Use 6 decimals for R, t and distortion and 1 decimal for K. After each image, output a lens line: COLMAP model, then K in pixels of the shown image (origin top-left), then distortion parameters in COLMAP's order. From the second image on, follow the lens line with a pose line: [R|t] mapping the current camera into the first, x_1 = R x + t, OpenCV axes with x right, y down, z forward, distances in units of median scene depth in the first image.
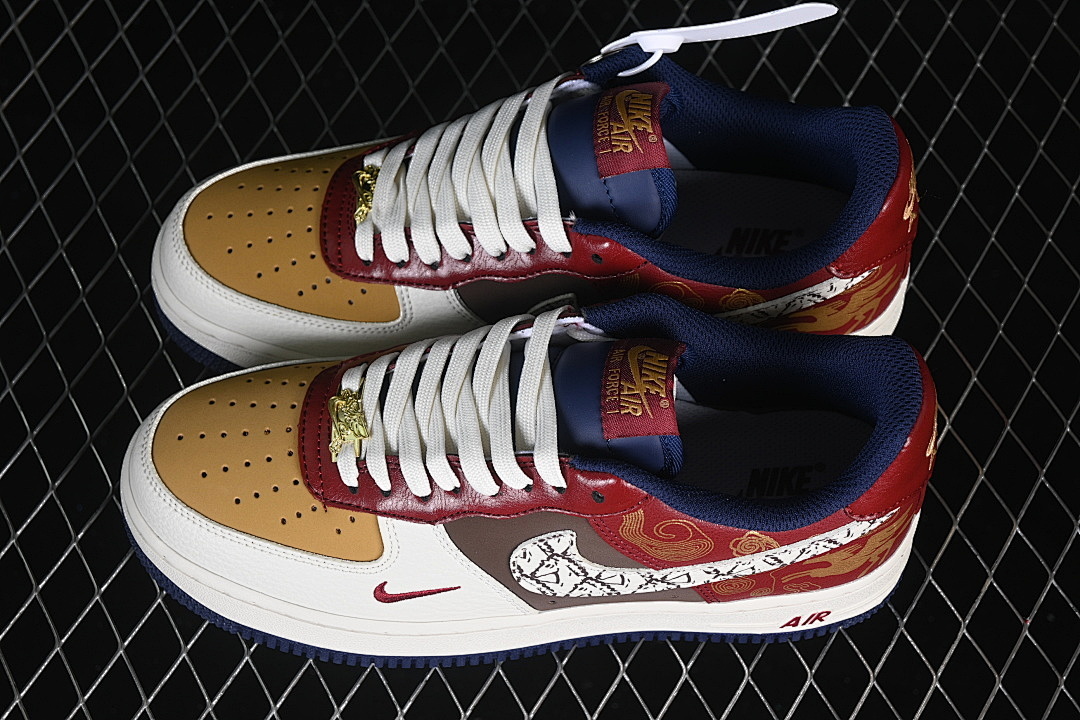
lens RADIAL K [[2367.8, 0, 538.0], [0, 2367.8, 359.7], [0, 0, 1]] dist [0.034484, 0.000000]
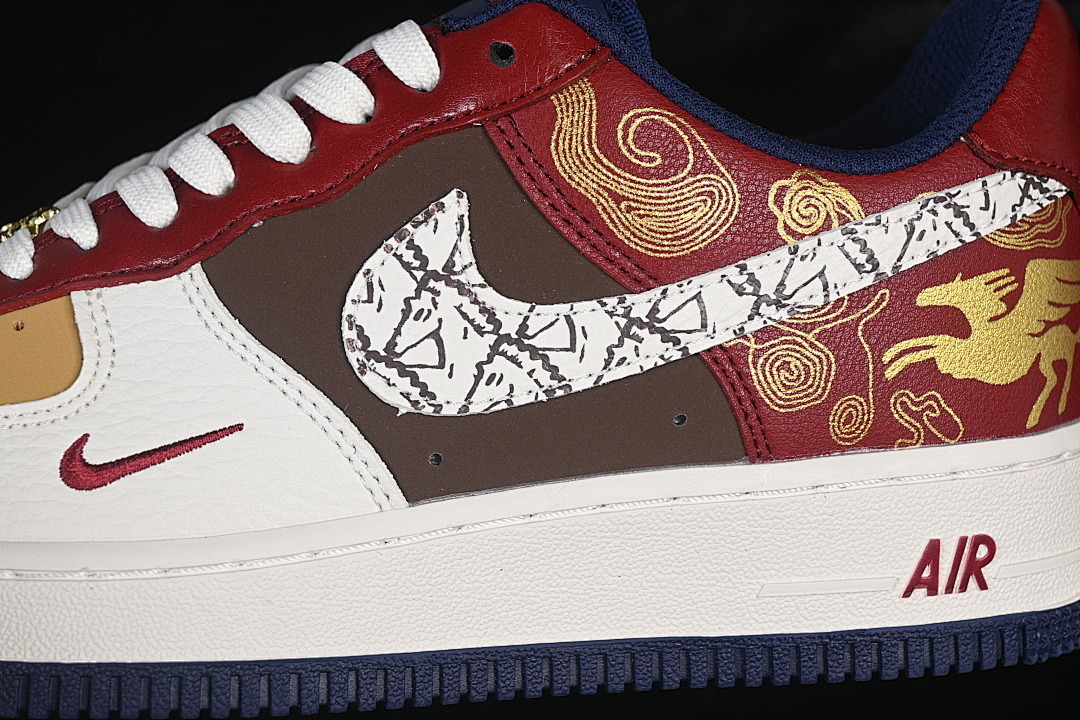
lens RADIAL K [[2367.8, 0, 549.4], [0, 2367.8, 361.0], [0, 0, 1]] dist [0.034484, 0.000000]
pose [[0.989923, -0.048525, 0.133033, -0.035033], [0.135326, 0.600854, -0.787821, 0.485916], [-0.041704, 0.797884, 0.601366, 0.707478]]
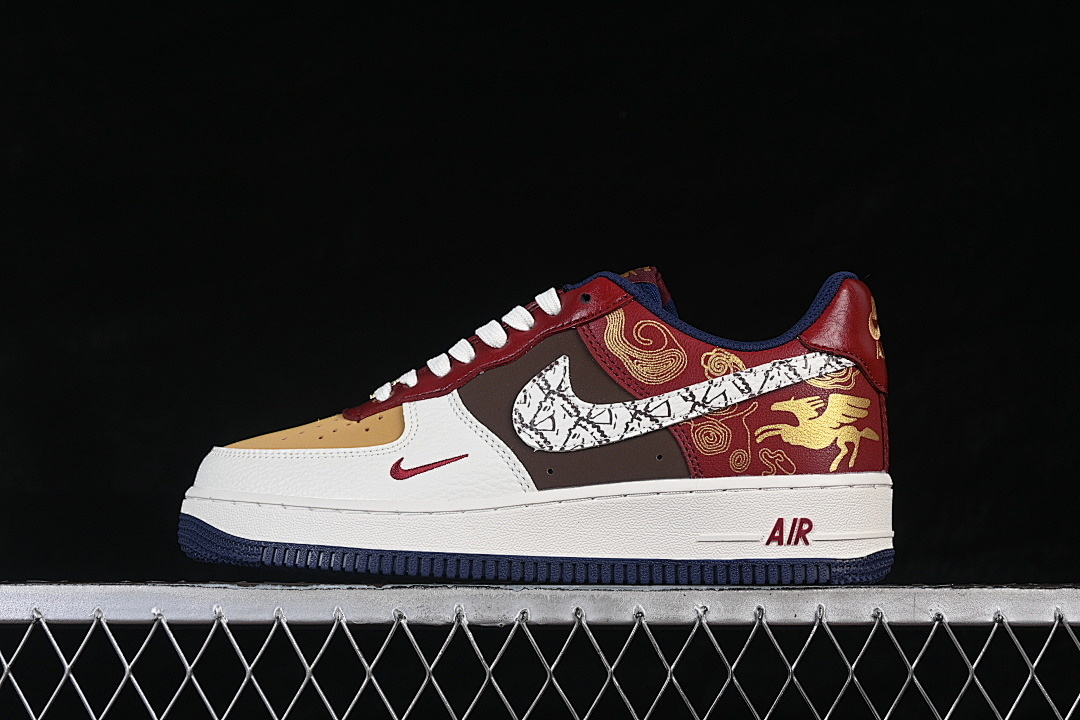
lens RADIAL K [[2367.8, 0, 540.0], [0, 2367.8, 358.8], [0, 0, 1]] dist [0.034484, 0.000000]
pose [[0.995052, -0.025542, -0.096020, 0.111254], [-0.076792, 0.415525, -0.906334, 1.104976], [0.063048, 0.909223, 0.411508, 0.509842]]
